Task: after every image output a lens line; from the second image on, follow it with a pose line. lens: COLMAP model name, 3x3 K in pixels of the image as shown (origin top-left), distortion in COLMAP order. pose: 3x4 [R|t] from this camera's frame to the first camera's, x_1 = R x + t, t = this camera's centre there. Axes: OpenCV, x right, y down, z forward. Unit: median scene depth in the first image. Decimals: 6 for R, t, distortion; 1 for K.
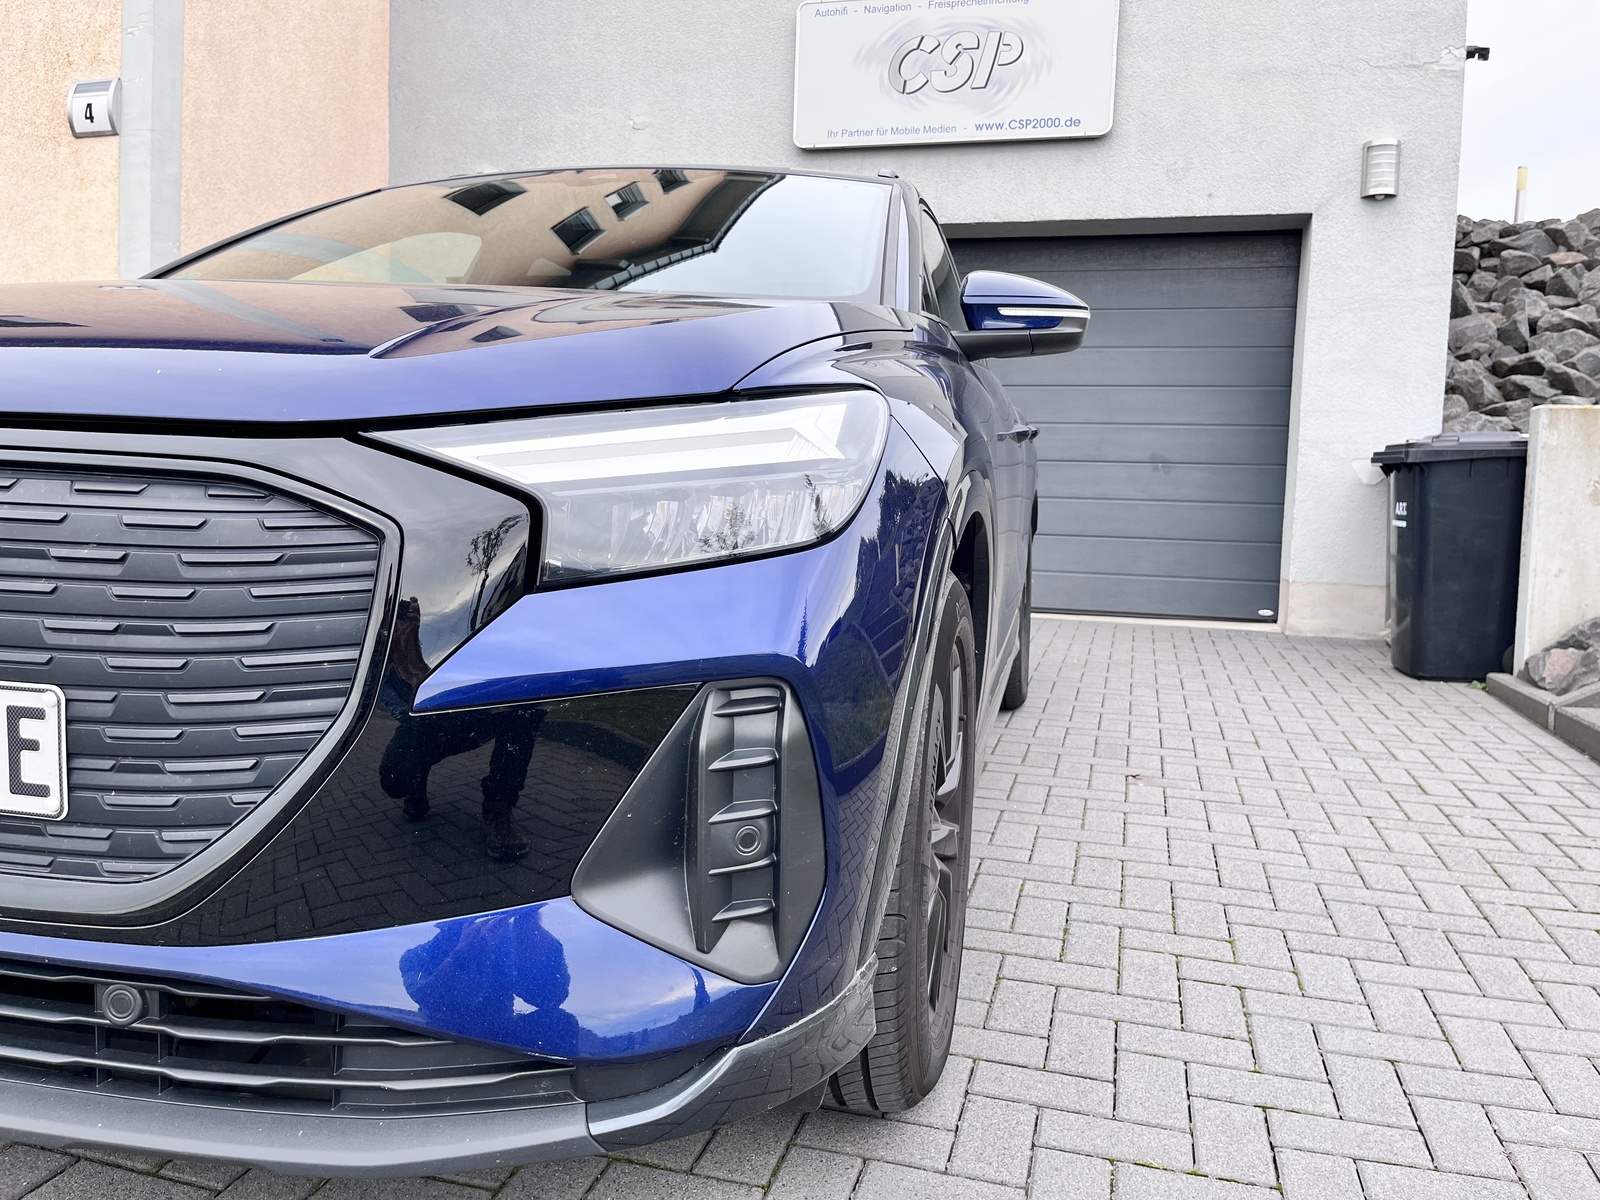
lens RADIAL K [[1221.6, 0, 801.6], [0, 1221.6, 595.0], [0, 0, 1]] dist [0.006747, -0.026116]
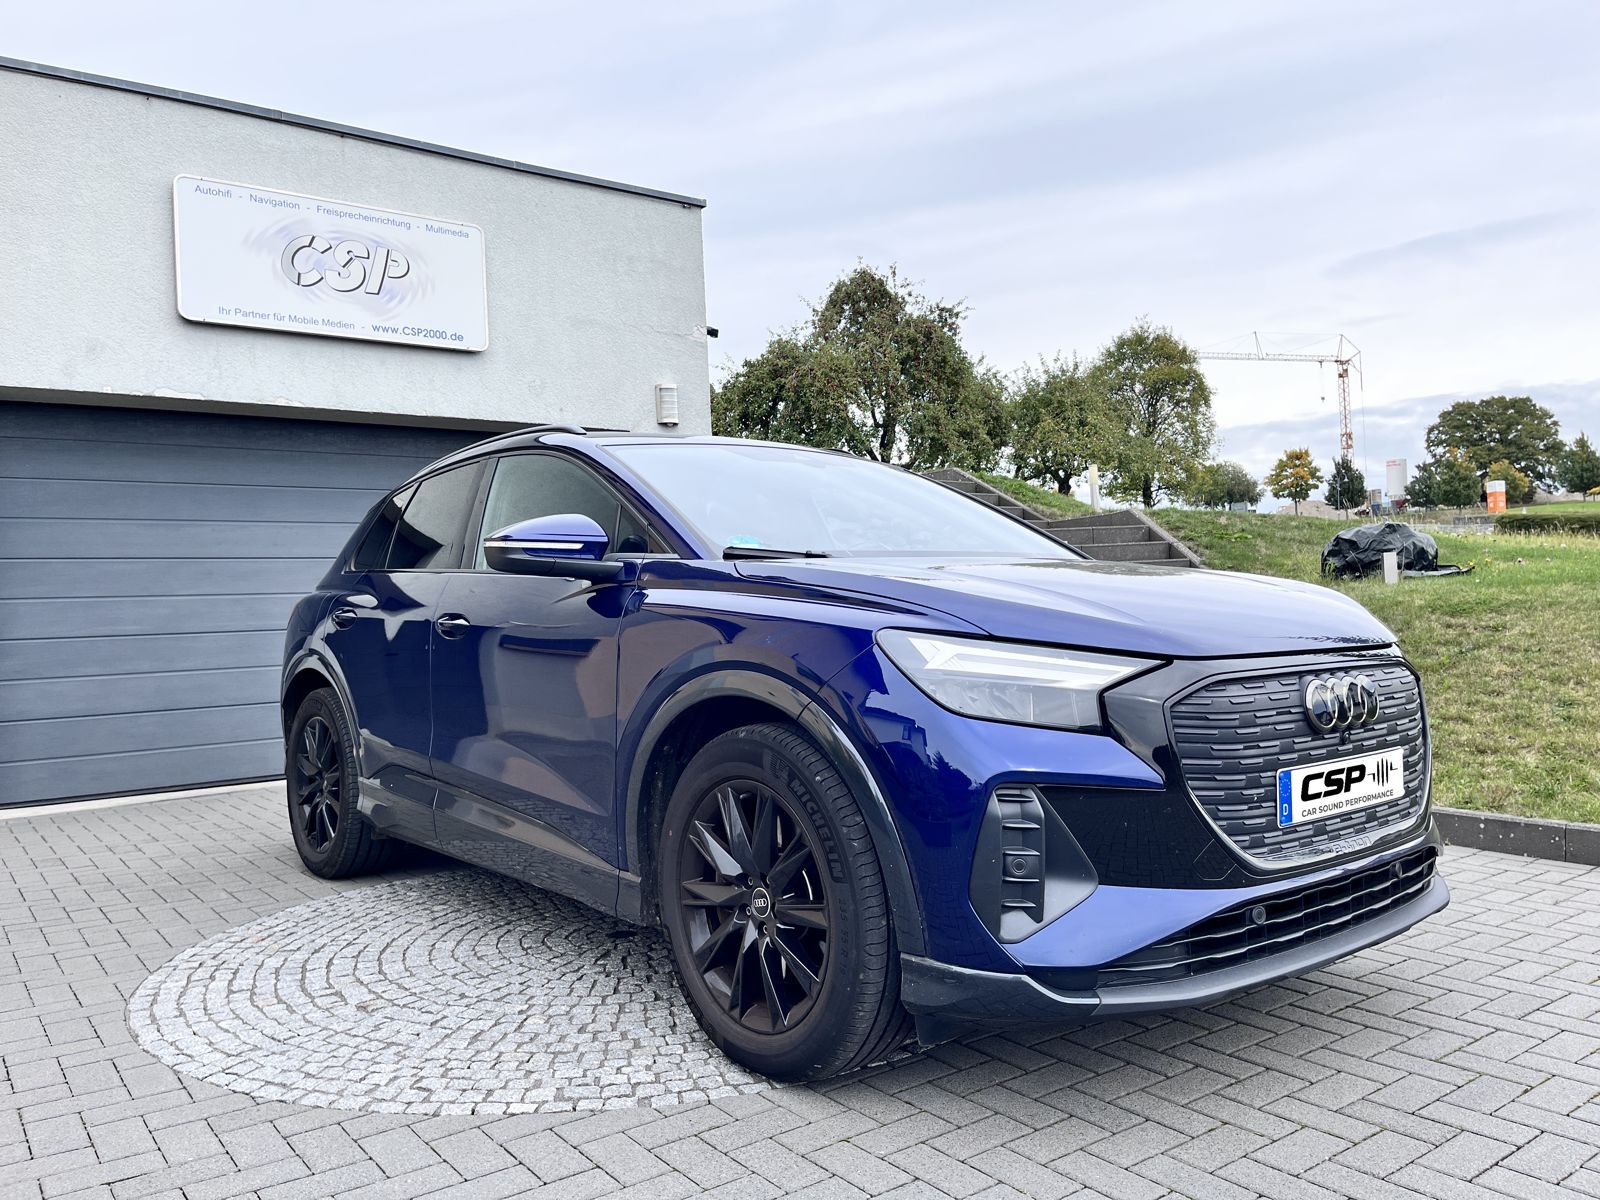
lens RADIAL K [[1221.6, 0, 800.1], [0, 1221.6, 604.3], [0, 0, 1]] dist [0.006747, -0.026116]
pose [[0.632717, -0.026094, 0.773944, -0.471077], [0.131338, 0.988569, -0.074042, -0.006921], [-0.763164, 0.148496, 0.628911, 0.057495]]
